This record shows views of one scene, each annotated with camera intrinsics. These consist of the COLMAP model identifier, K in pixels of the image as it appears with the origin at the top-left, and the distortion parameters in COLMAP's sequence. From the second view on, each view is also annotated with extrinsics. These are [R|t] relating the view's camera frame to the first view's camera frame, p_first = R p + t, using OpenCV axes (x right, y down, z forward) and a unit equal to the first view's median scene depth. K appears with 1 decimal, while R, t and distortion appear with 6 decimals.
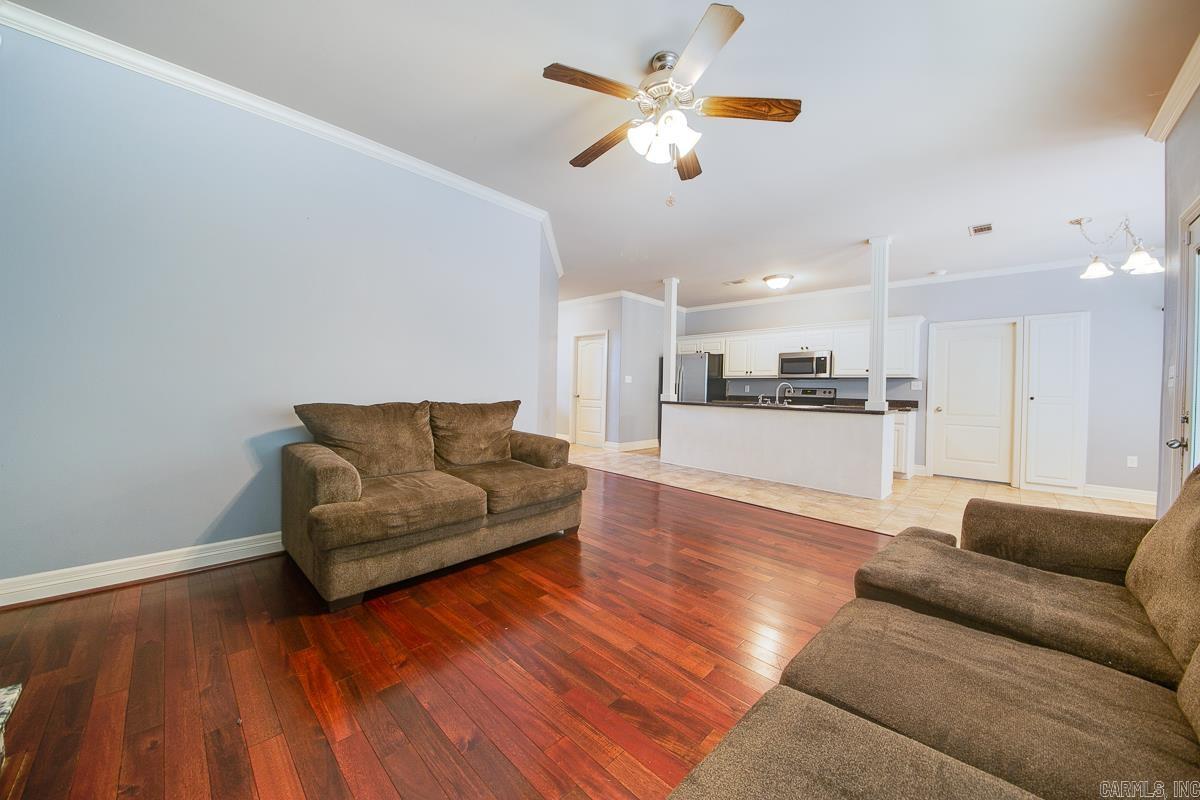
lens RADIAL K [[424.4, 0, 597.3], [0, 424.4, 394.3], [0, 0, 1]] dist [0.015721, -0.014992]
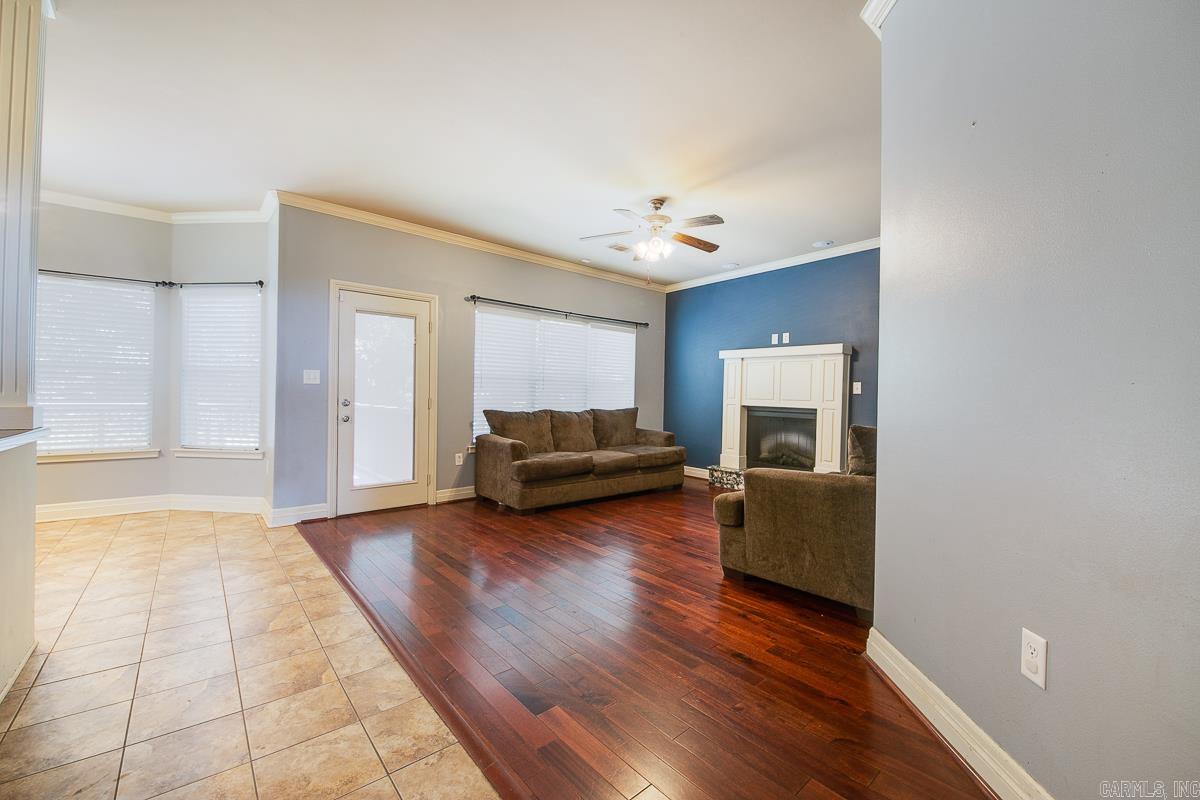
lens RADIAL K [[473.1, 0, 599.5], [0, 473.1, 394.9], [0, 0, 1]] dist [0.012506, -0.011810]
pose [[-0.995059, -0.039173, 0.091232, 0.063743], [-0.038665, 0.999225, 0.007332, -0.011557], [-0.091449, 0.003768, -0.995803, 0.990857]]
